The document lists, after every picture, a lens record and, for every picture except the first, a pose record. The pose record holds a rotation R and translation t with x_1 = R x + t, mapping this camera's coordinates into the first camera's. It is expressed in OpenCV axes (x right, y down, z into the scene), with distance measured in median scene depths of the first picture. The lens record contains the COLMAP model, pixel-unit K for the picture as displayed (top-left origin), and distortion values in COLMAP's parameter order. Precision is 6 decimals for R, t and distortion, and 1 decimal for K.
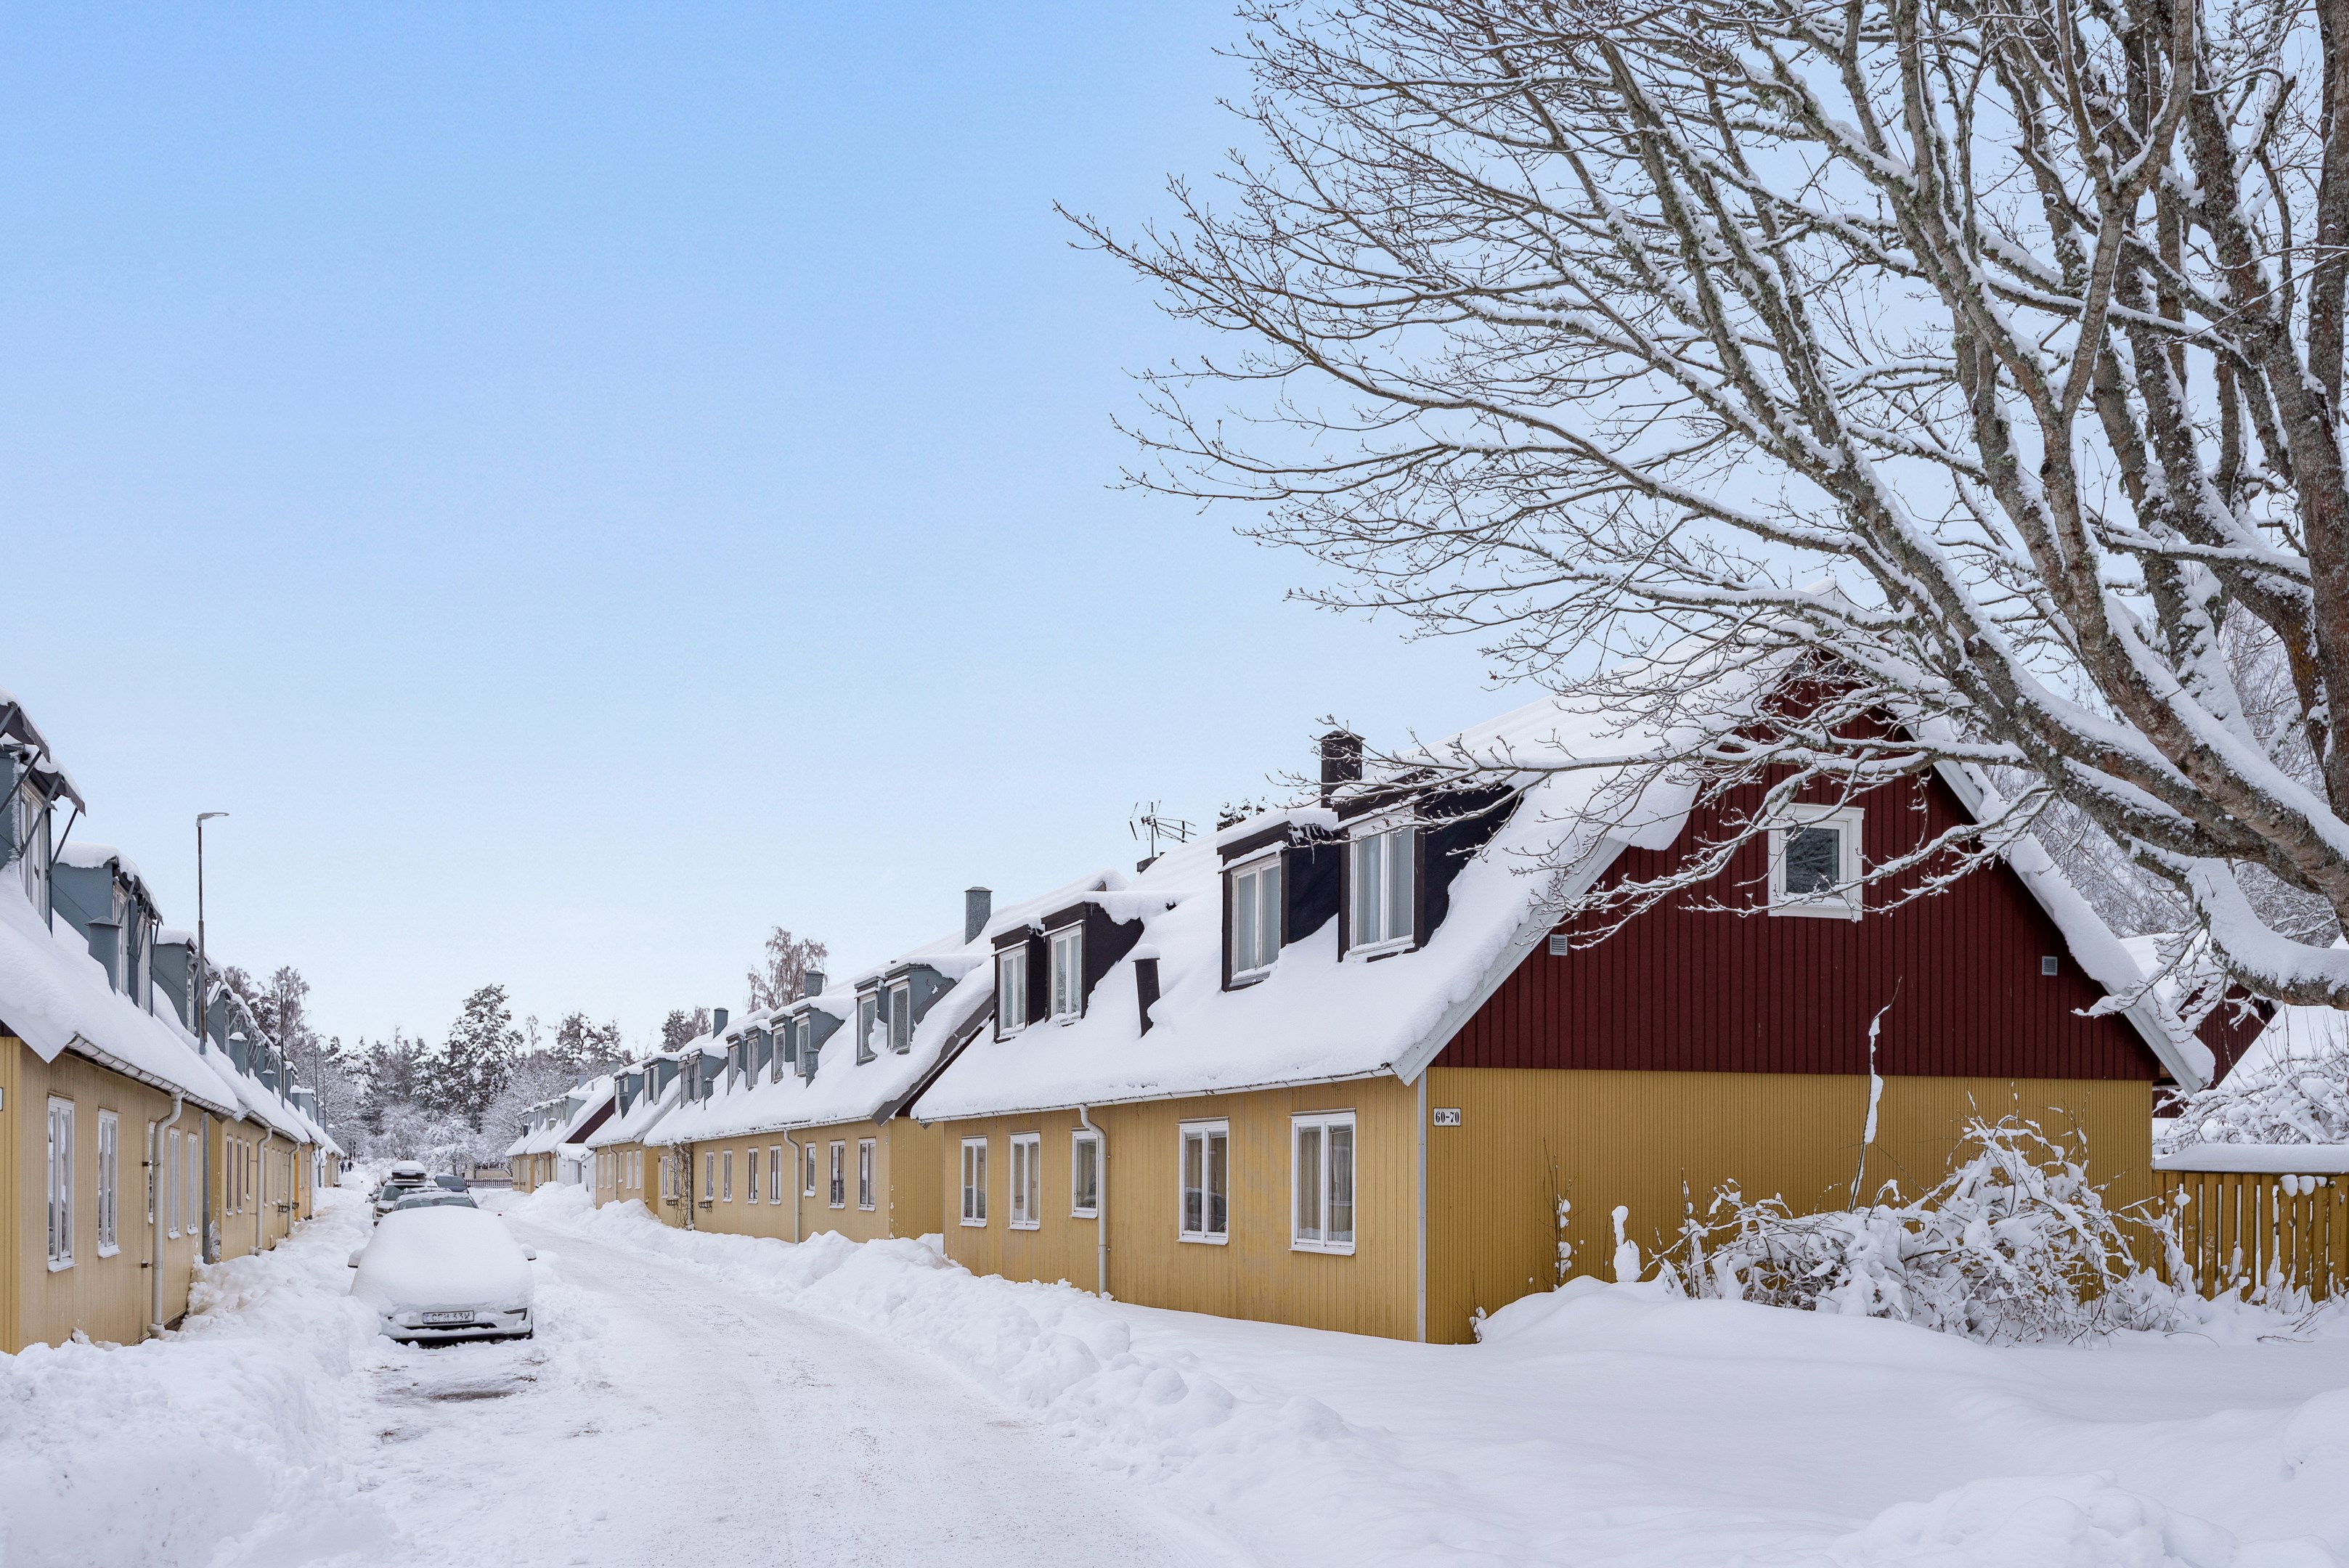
lens RADIAL K [[2238.3, 0, 1174.5], [0, 2238.3, 784.0], [0, 0, 1]] dist [0.026073, -0.017301]
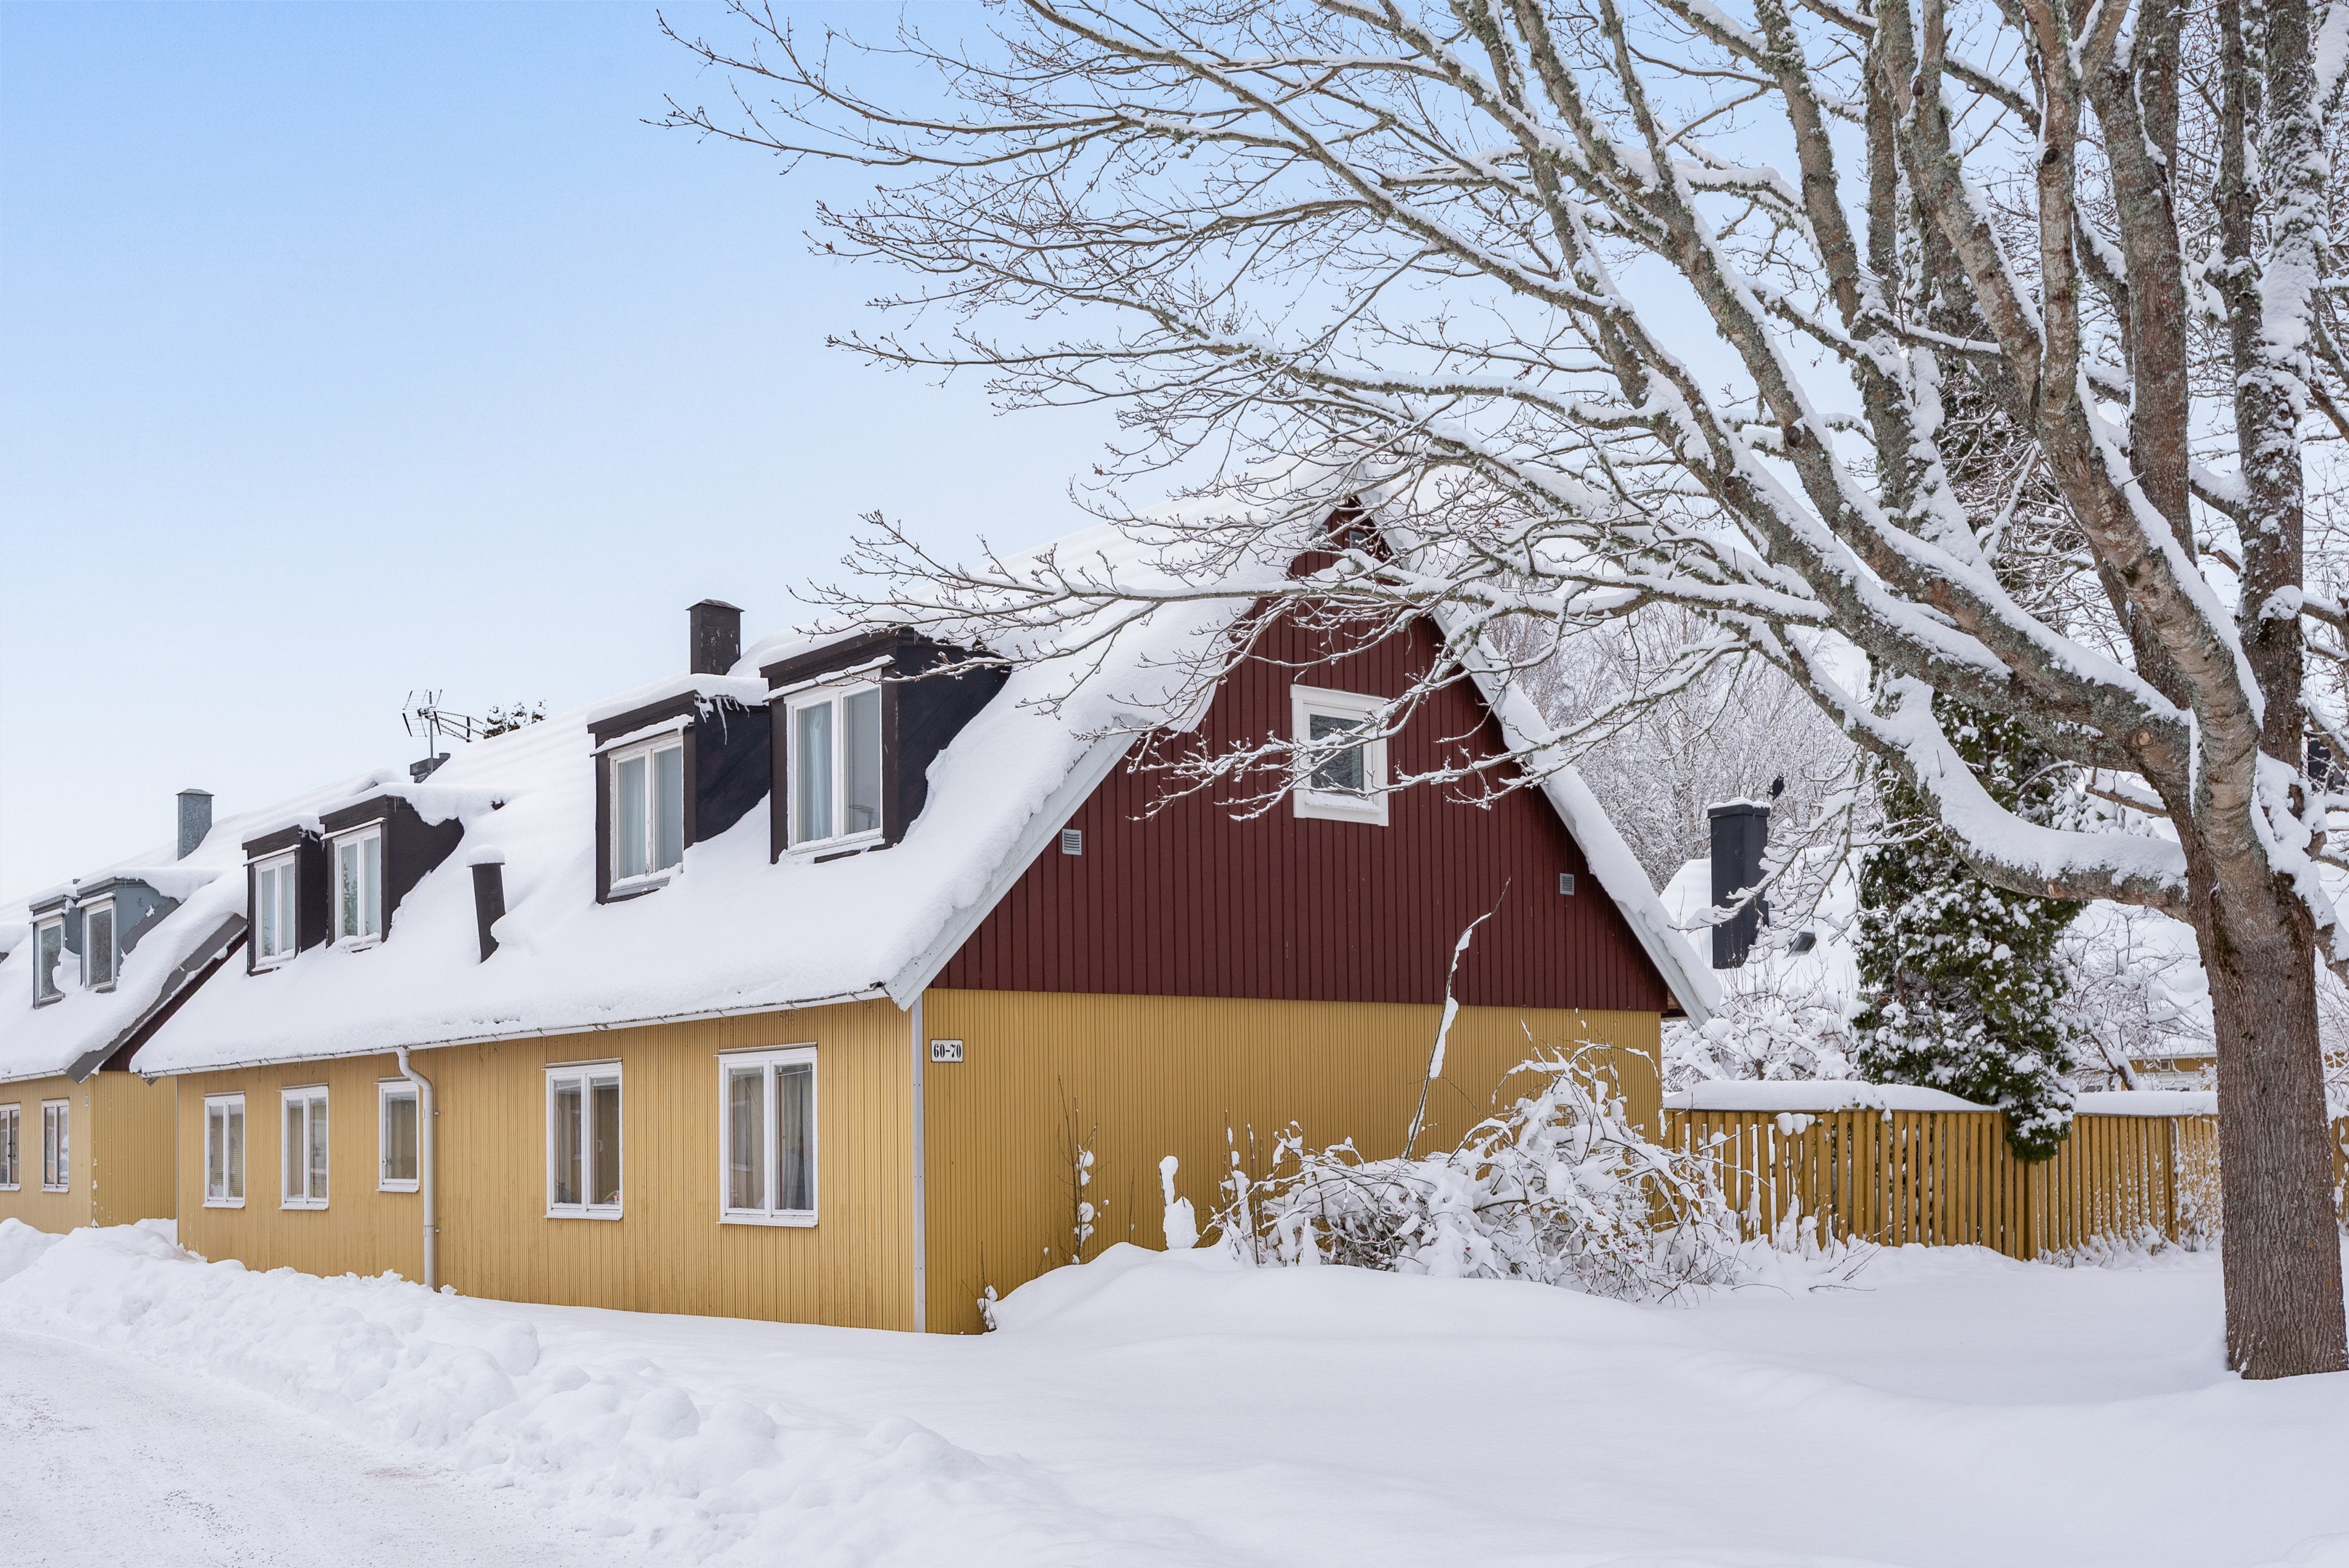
lens RADIAL K [[2391.3, 0, 1174.7], [0, 2391.3, 841.3], [0, 0, 1]] dist [0.026390, -0.009810]
pose [[0.945768, 0.024646, 0.323908, -0.074488], [-0.039856, 0.998388, 0.040407, 0.034832], [-0.322390, -0.051125, 0.945225, 0.165518]]
